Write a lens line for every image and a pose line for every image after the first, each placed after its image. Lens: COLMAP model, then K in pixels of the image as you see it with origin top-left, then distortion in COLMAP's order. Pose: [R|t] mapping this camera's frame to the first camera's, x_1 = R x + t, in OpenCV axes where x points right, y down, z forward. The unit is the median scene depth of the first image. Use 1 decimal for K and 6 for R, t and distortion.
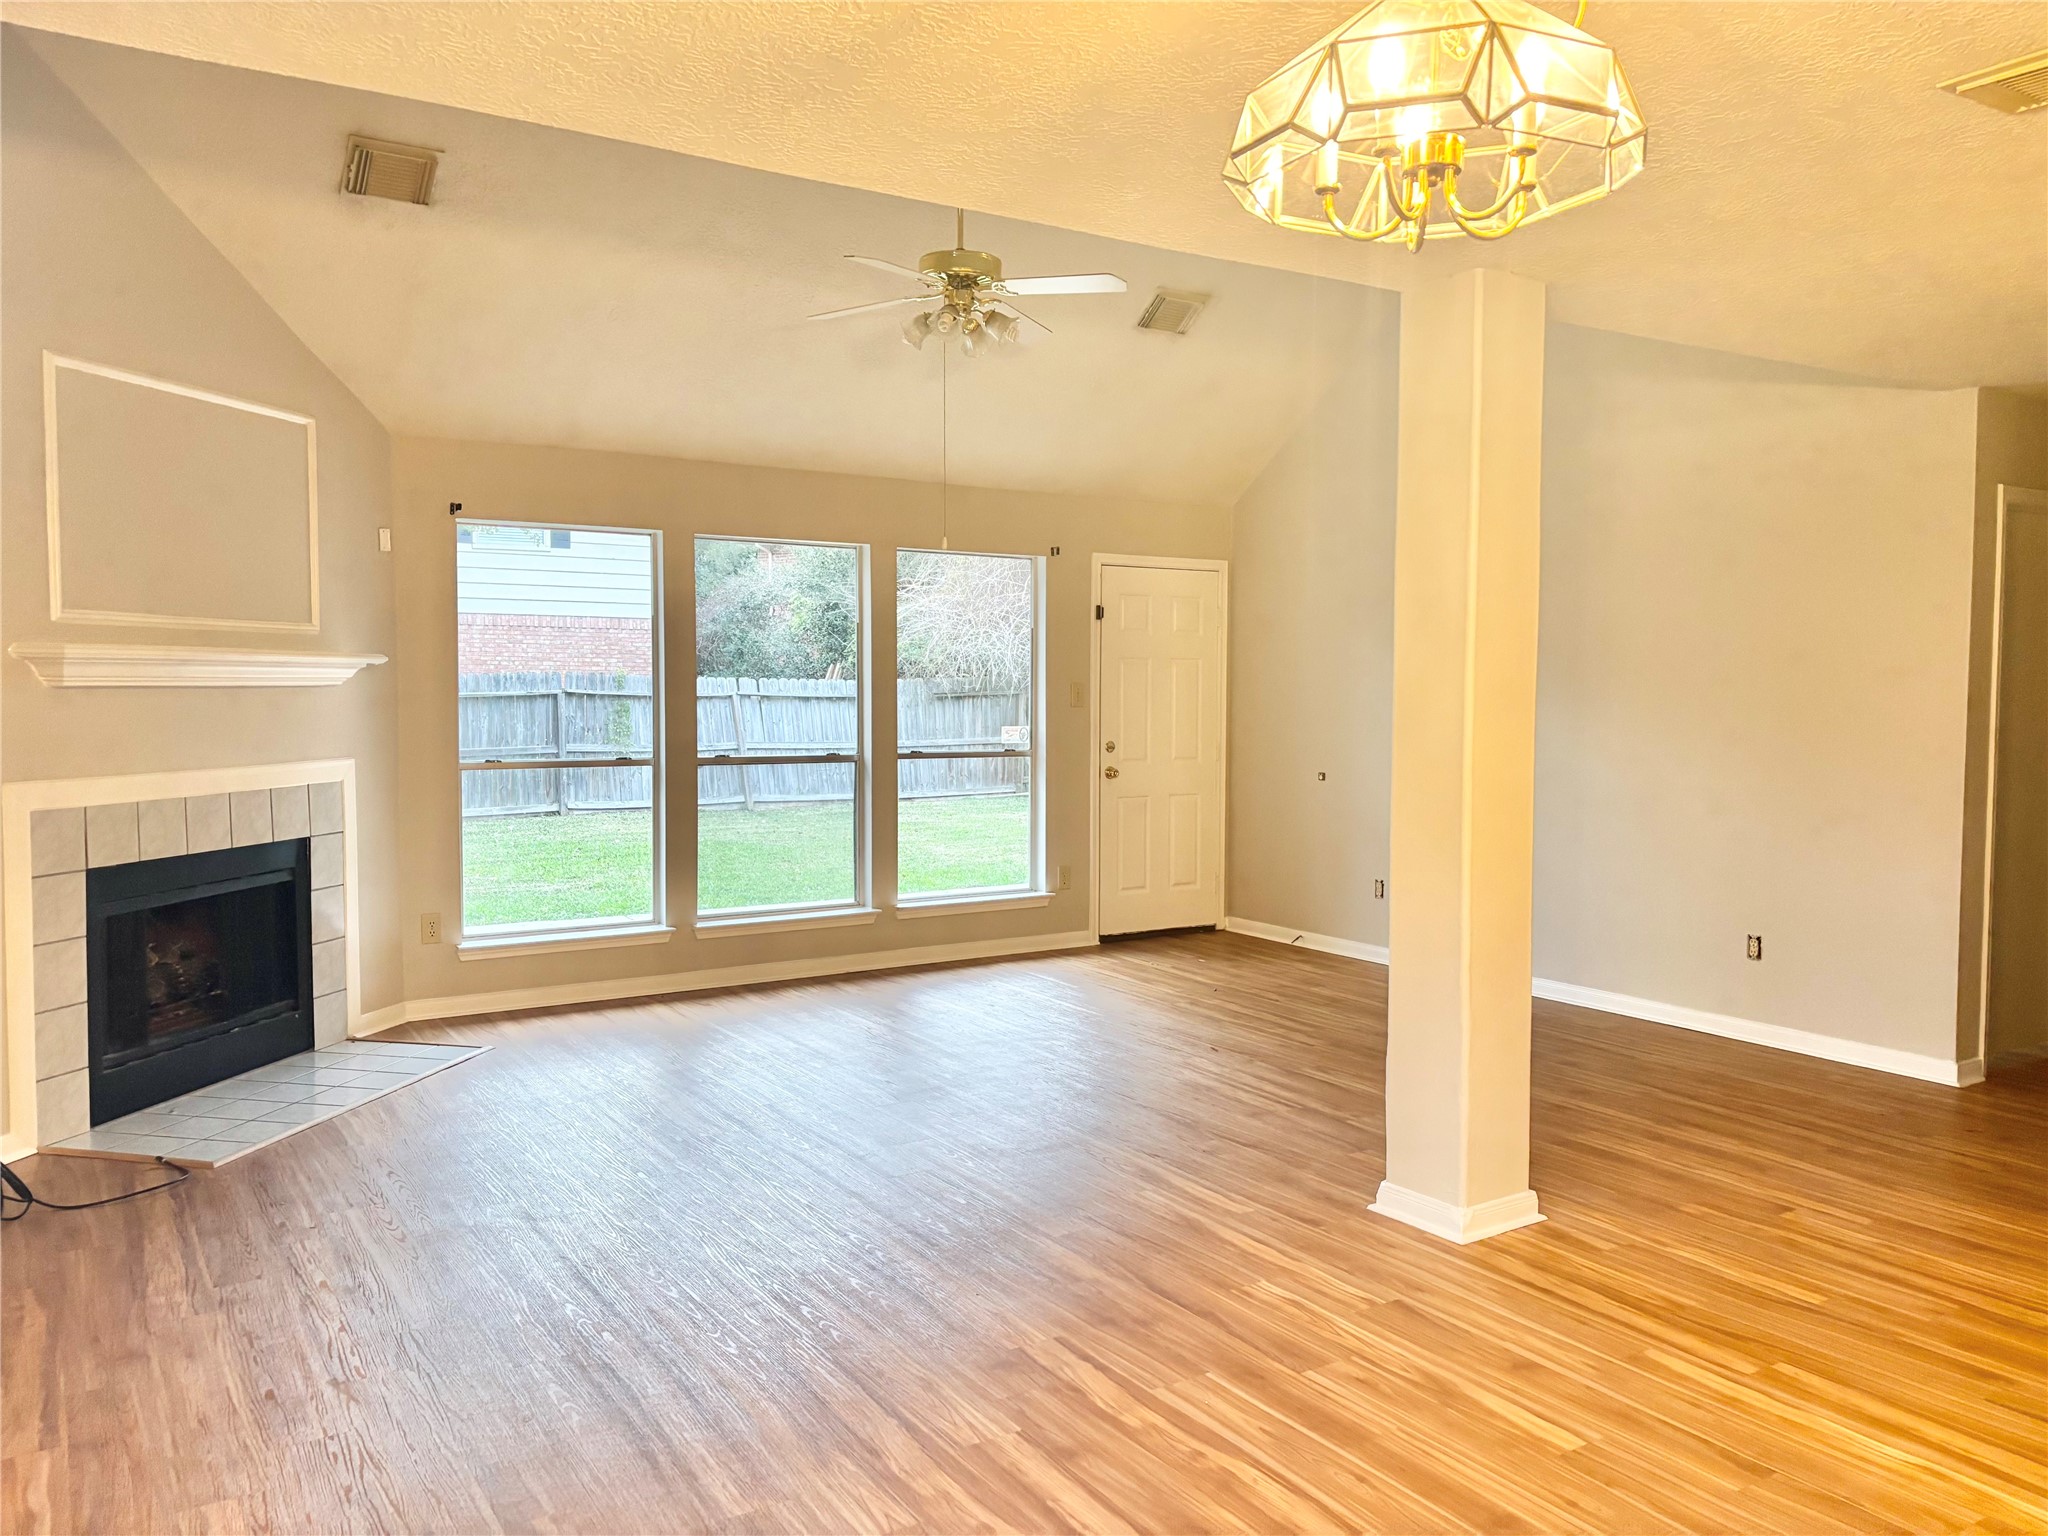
lens RADIAL K [[1540.7, 0, 1024.0], [0, 1540.7, 768.0], [0, 0, 1]] dist [-0.001233, -0.001845]
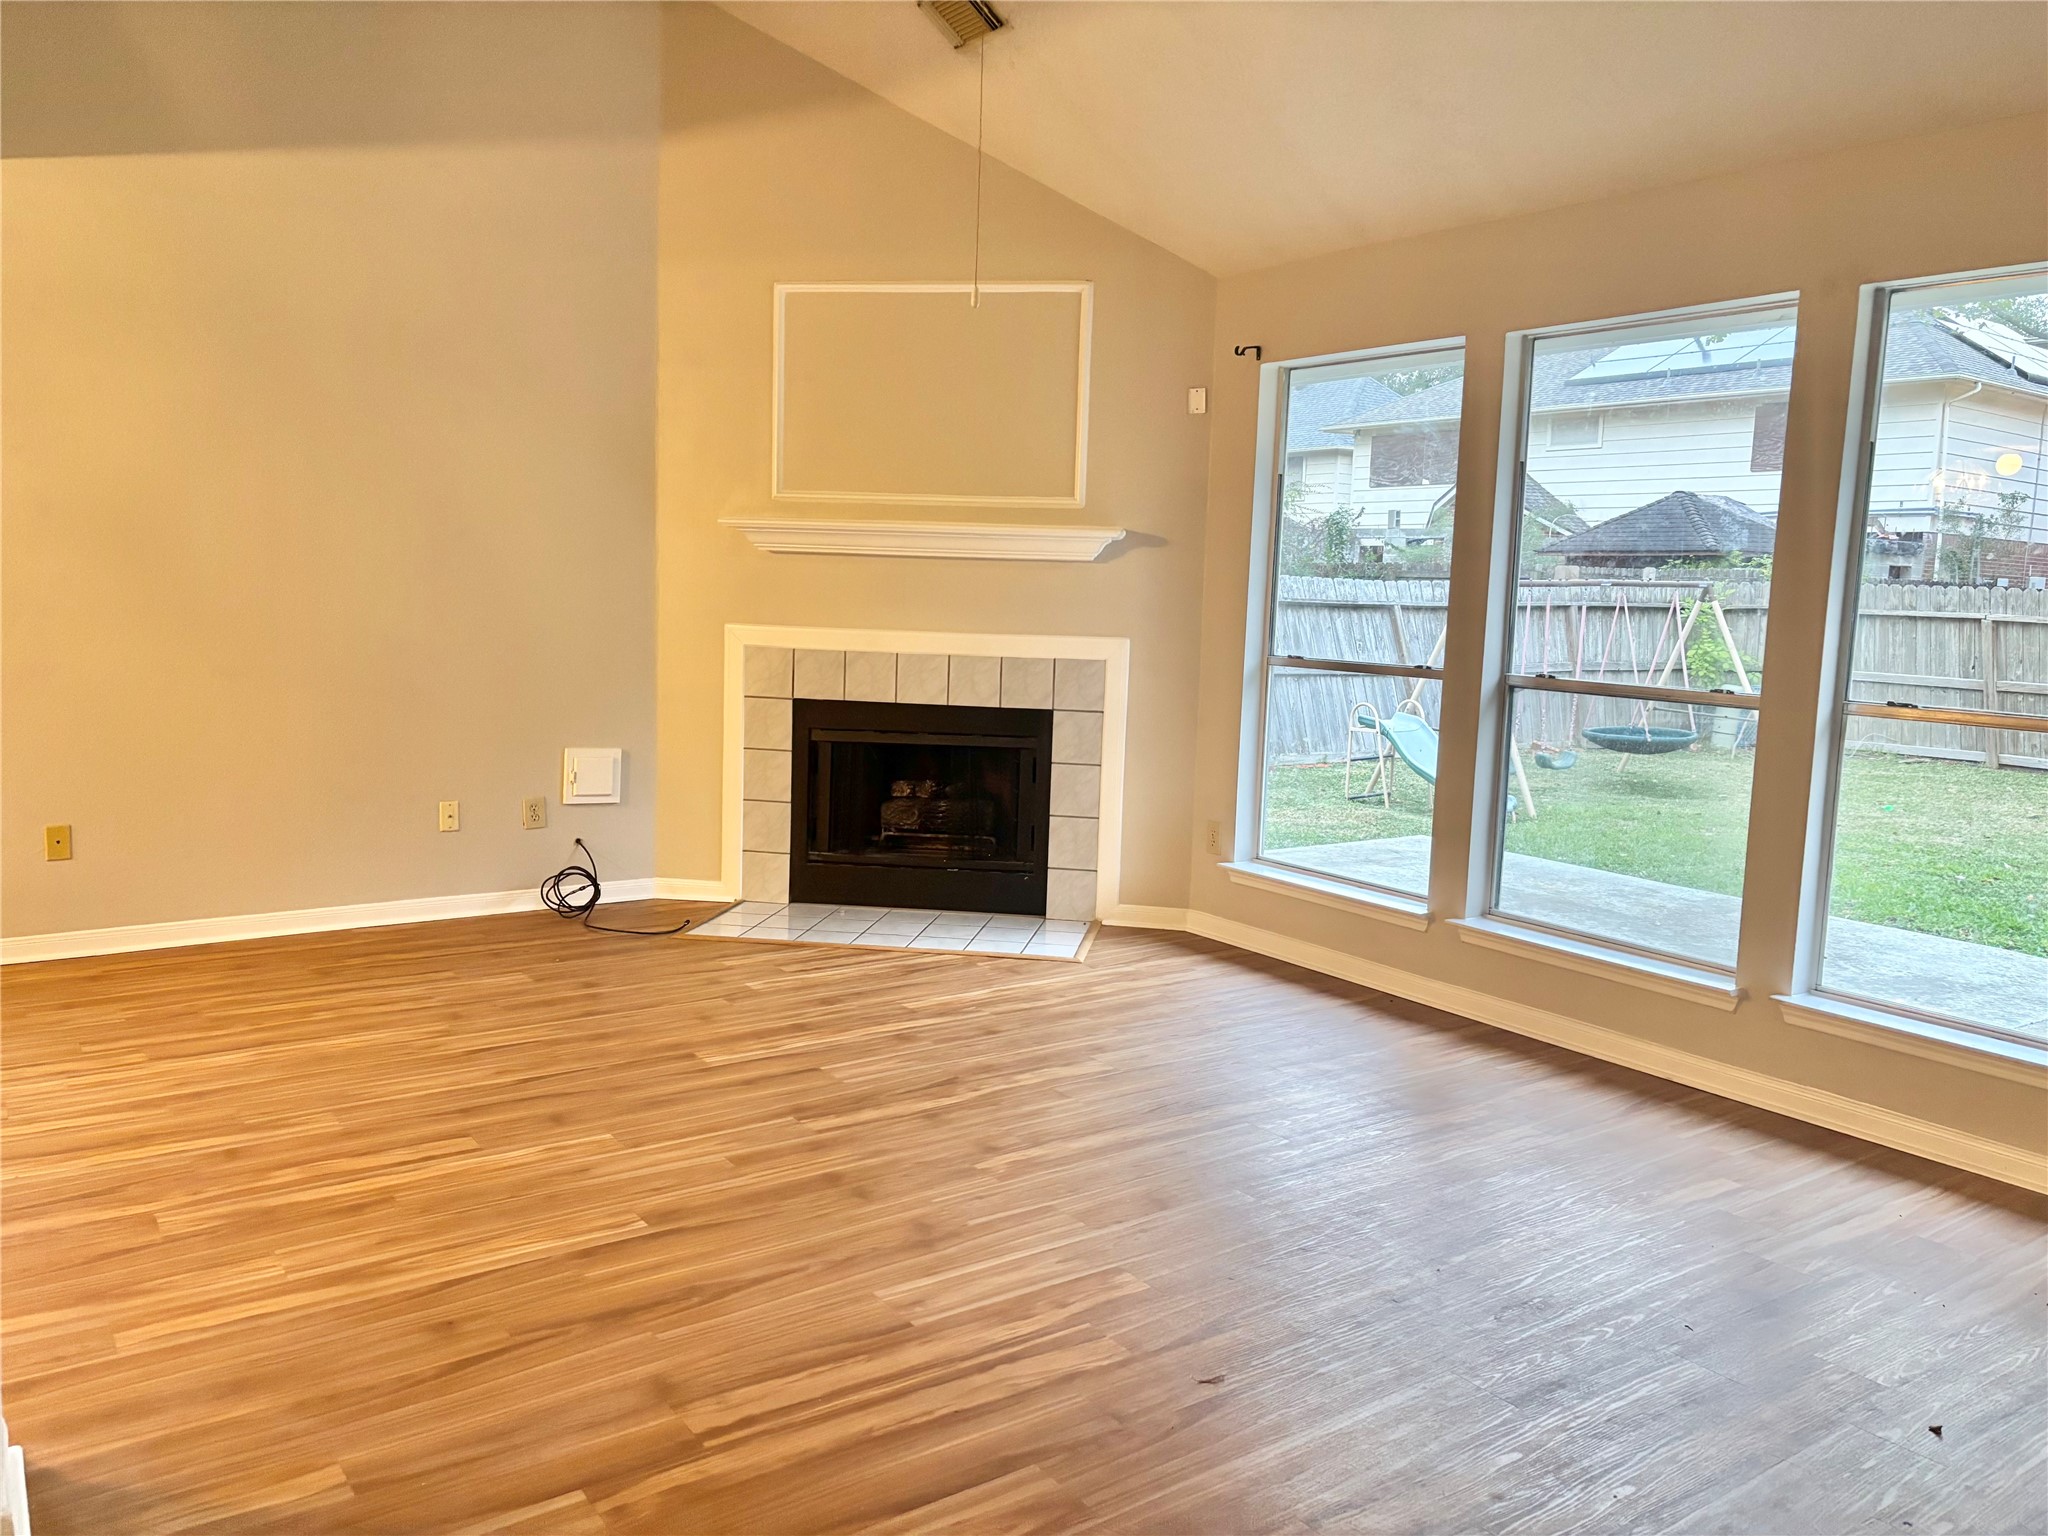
lens RADIAL K [[1526.0, 0, 1024.0], [0, 1526.0, 768.0], [0, 0, 1]] dist [0.062381, 0.000010]
pose [[0.047315, 0.120059, -0.991639, 0.575847], [-0.085205, 0.989617, 0.115748, -0.034334], [0.995239, 0.079016, 0.057053, 0.992090]]
